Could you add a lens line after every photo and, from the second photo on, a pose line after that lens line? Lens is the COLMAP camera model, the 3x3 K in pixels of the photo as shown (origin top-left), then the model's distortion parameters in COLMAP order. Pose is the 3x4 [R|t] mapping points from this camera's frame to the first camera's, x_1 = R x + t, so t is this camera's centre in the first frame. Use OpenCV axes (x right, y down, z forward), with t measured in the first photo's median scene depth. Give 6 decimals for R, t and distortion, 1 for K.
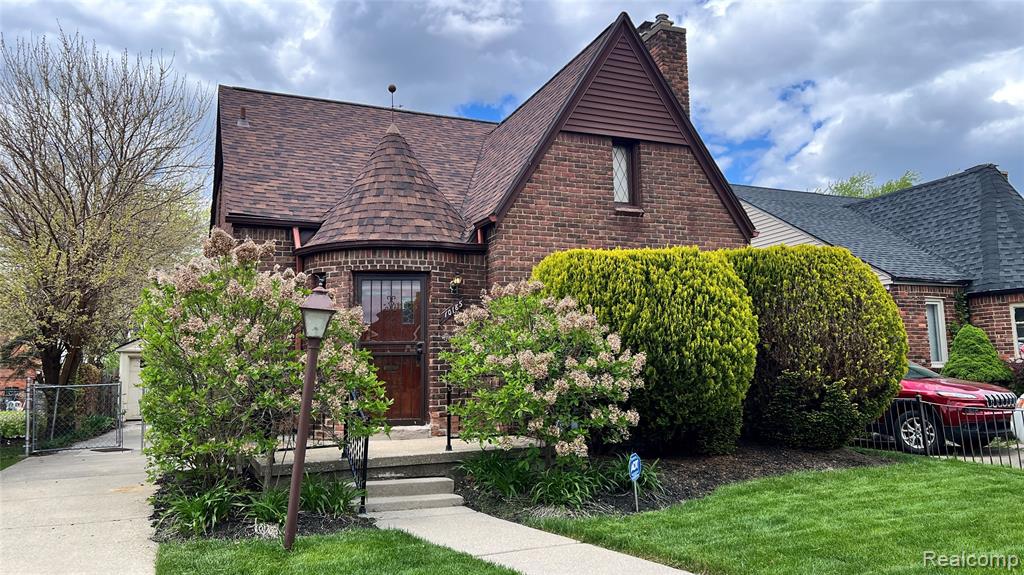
lens RADIAL K [[757.0, 0, 512.0], [0, 757.0, 287.5], [0, 0, 1]] dist [0.009789, -0.005236]
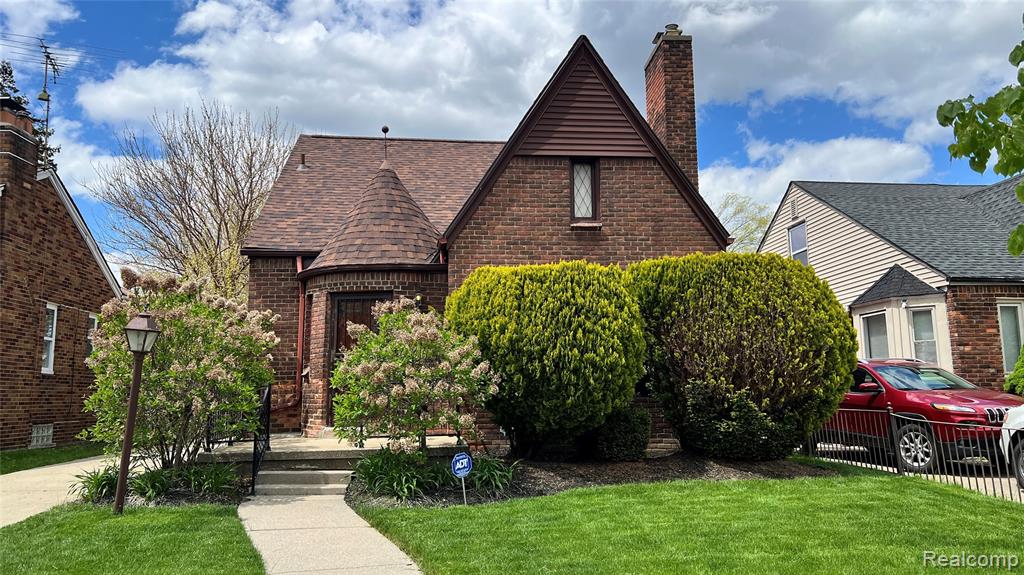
lens RADIAL K [[757.0, 0, 512.0], [0, 757.0, 287.5], [0, 0, 1]] dist [0.009789, -0.005236]
pose [[0.952996, -0.032568, -0.301229, 0.388226], [0.028288, 0.999427, -0.018560, 0.000272], [0.301661, 0.009166, 0.953371, -0.023252]]
